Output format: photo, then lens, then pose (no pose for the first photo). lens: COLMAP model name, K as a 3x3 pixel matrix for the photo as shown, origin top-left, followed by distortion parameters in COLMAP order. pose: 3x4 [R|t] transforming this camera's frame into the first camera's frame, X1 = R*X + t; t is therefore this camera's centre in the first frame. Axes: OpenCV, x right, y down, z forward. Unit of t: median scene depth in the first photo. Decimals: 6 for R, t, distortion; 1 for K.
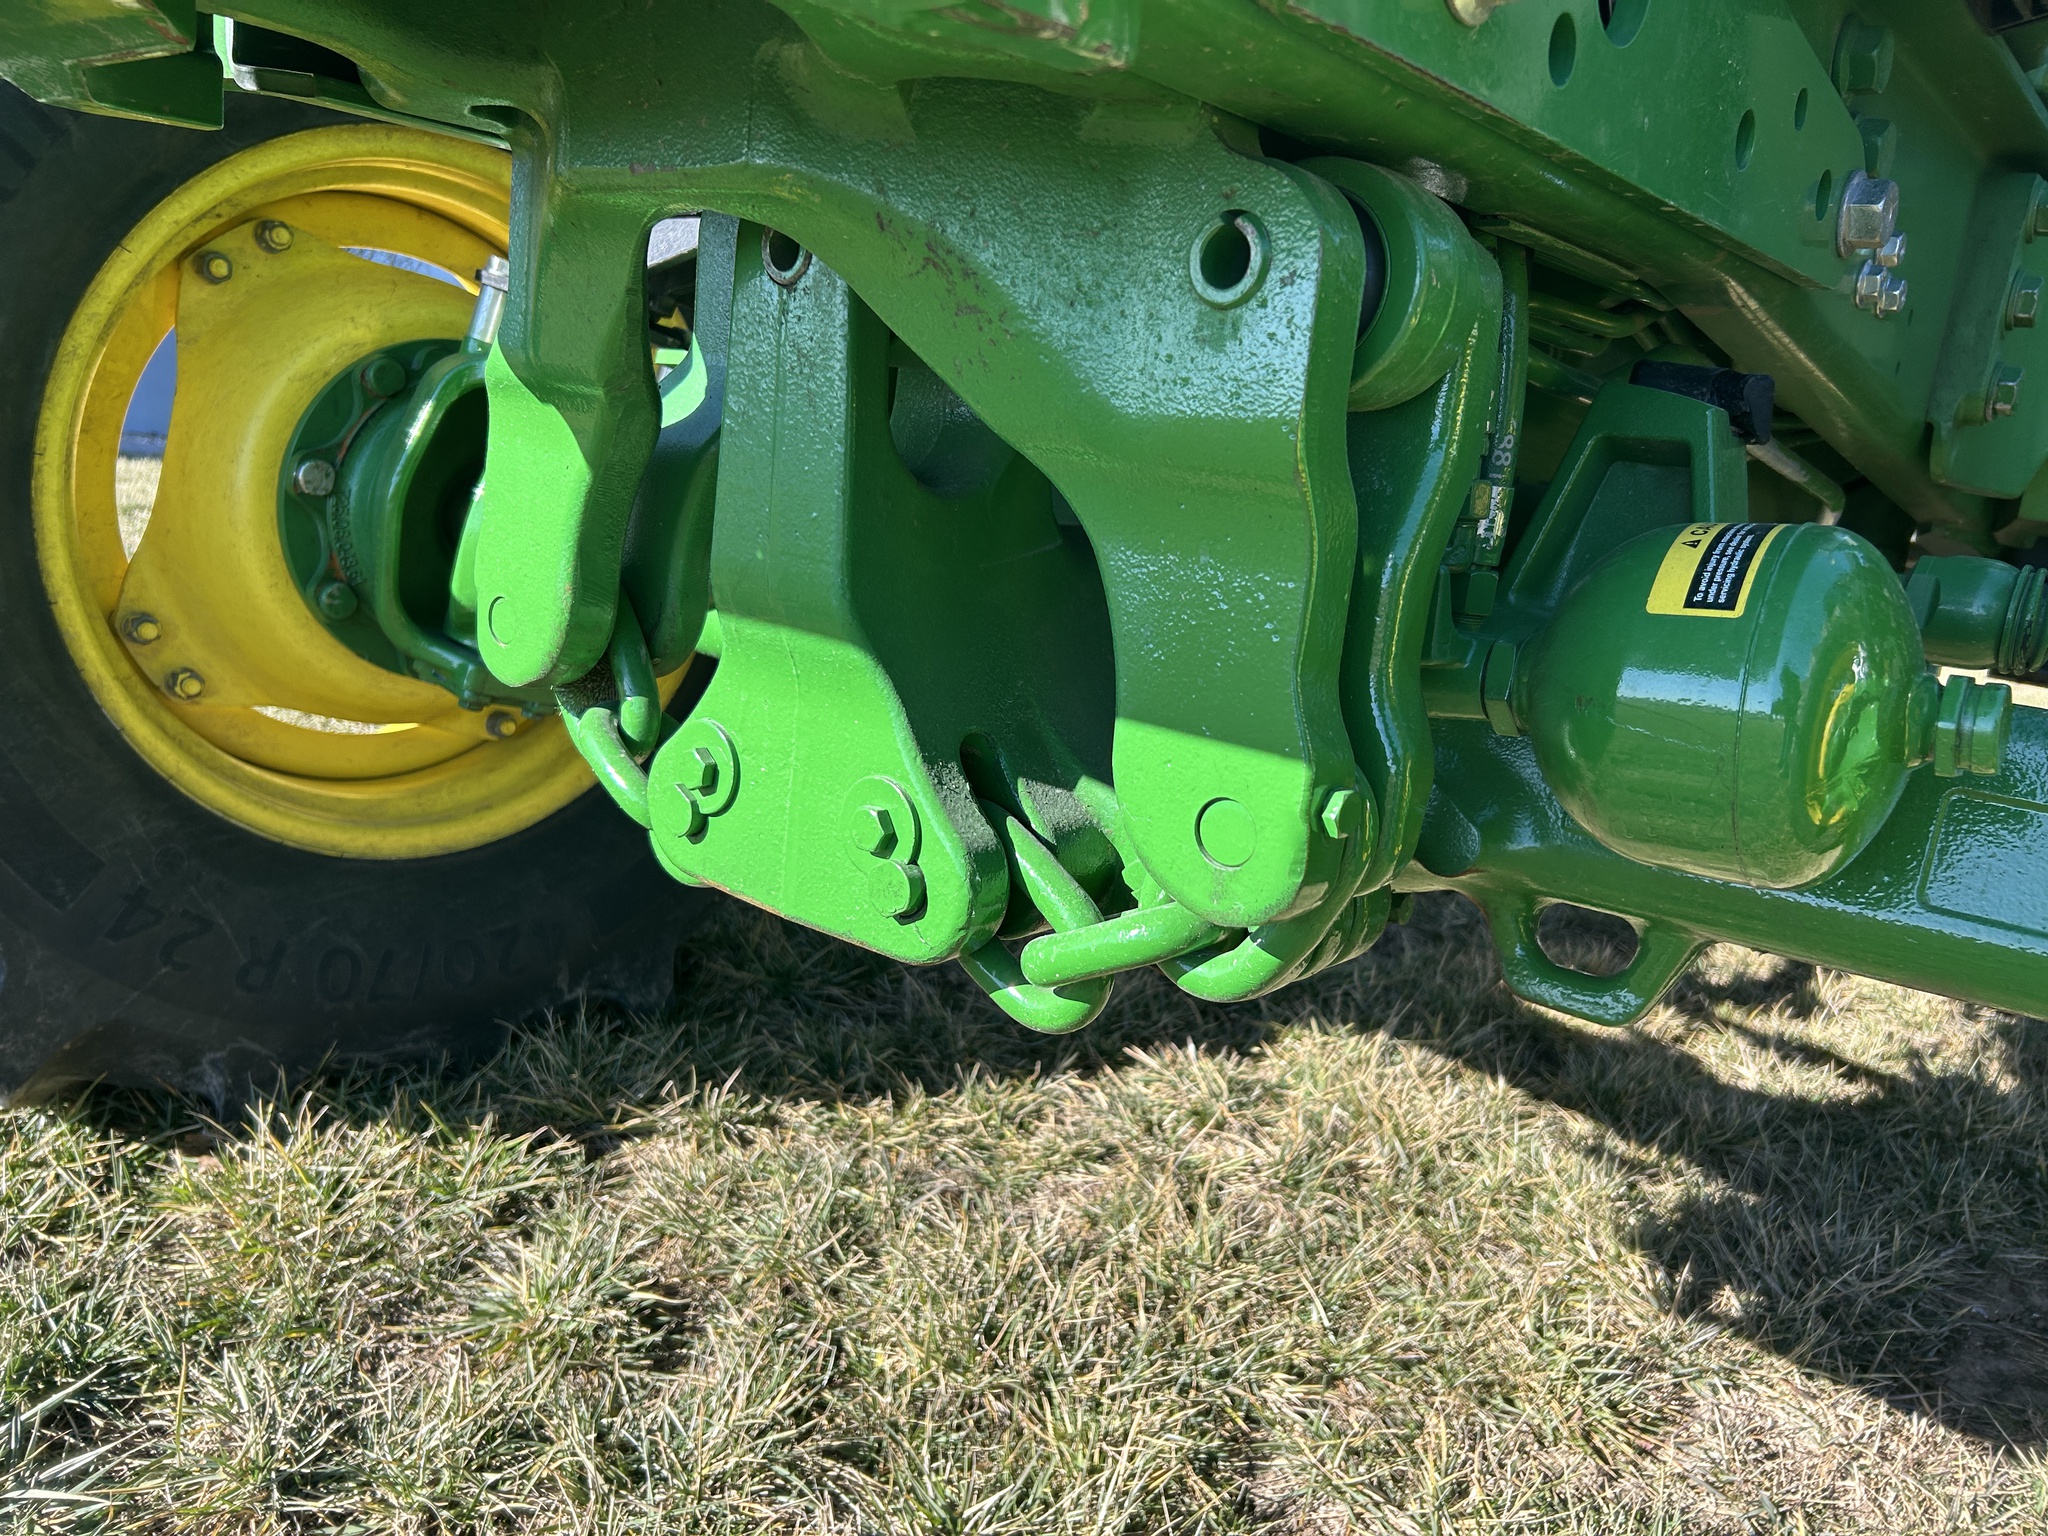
lens RADIAL K [[1541.7, 0, 1027.6], [0, 1541.7, 759.3], [0, 0, 1]] dist [0.032611, -0.030044]
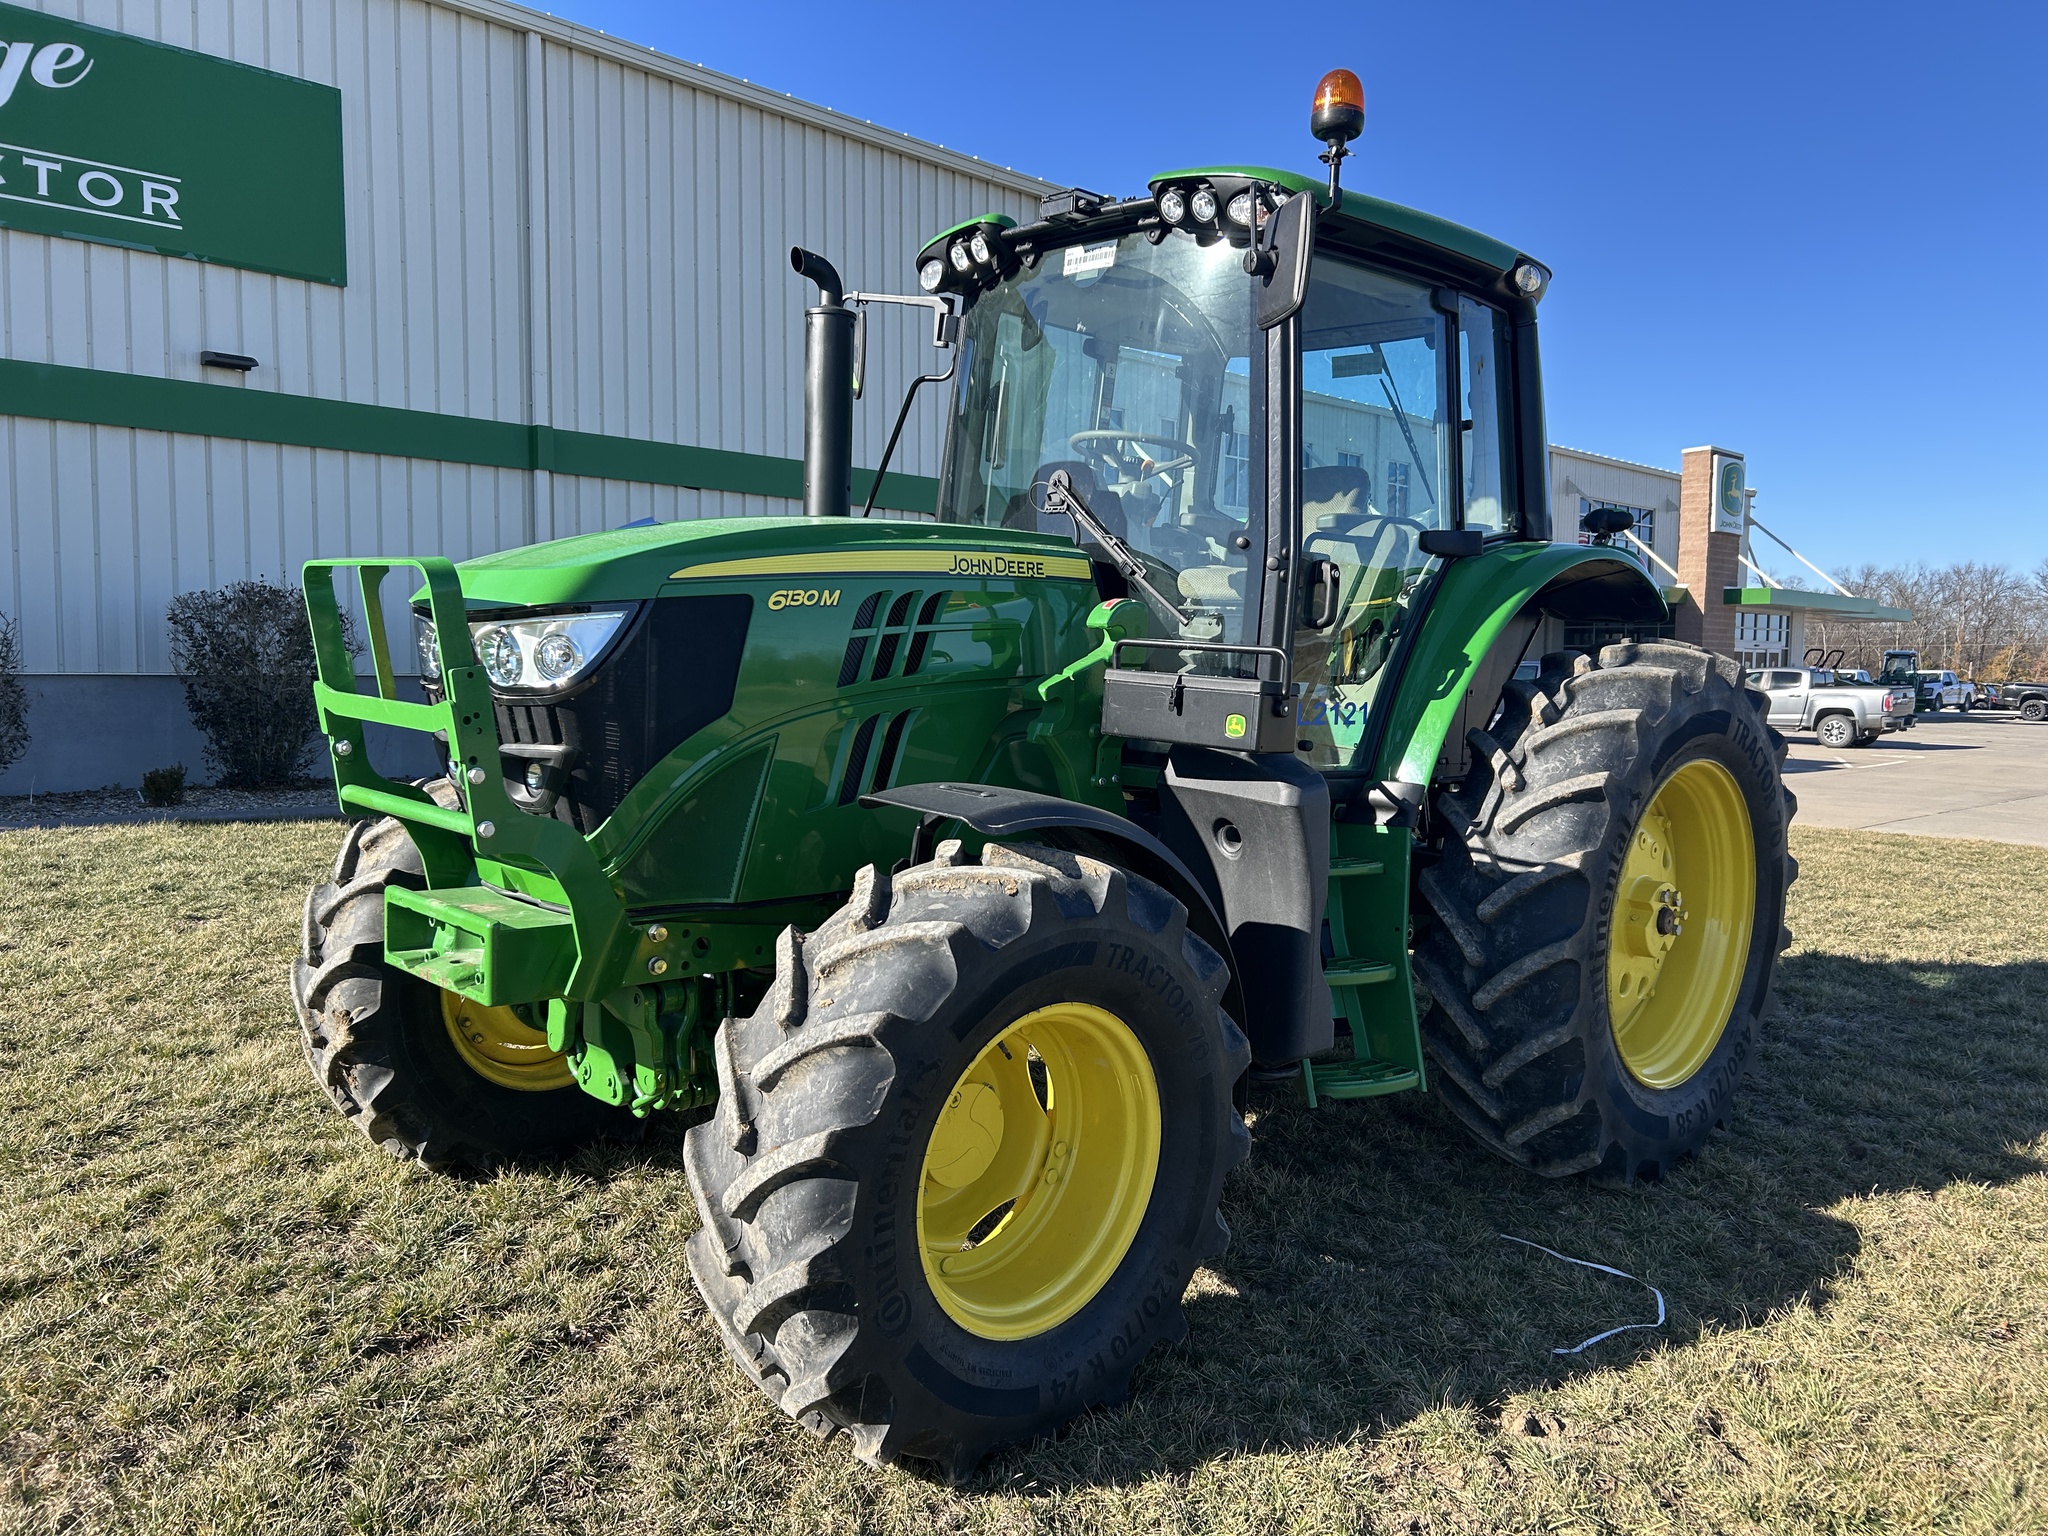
lens RADIAL K [[1541.7, 0, 1025.9], [0, 1541.7, 781.5], [0, 0, 1]] dist [0.032611, -0.030044]
pose [[0.991334, -0.058767, -0.117491, 1.044067], [0.043696, 0.990944, -0.126970, -0.124297], [0.123889, 0.120736, 0.984924, -2.193117]]
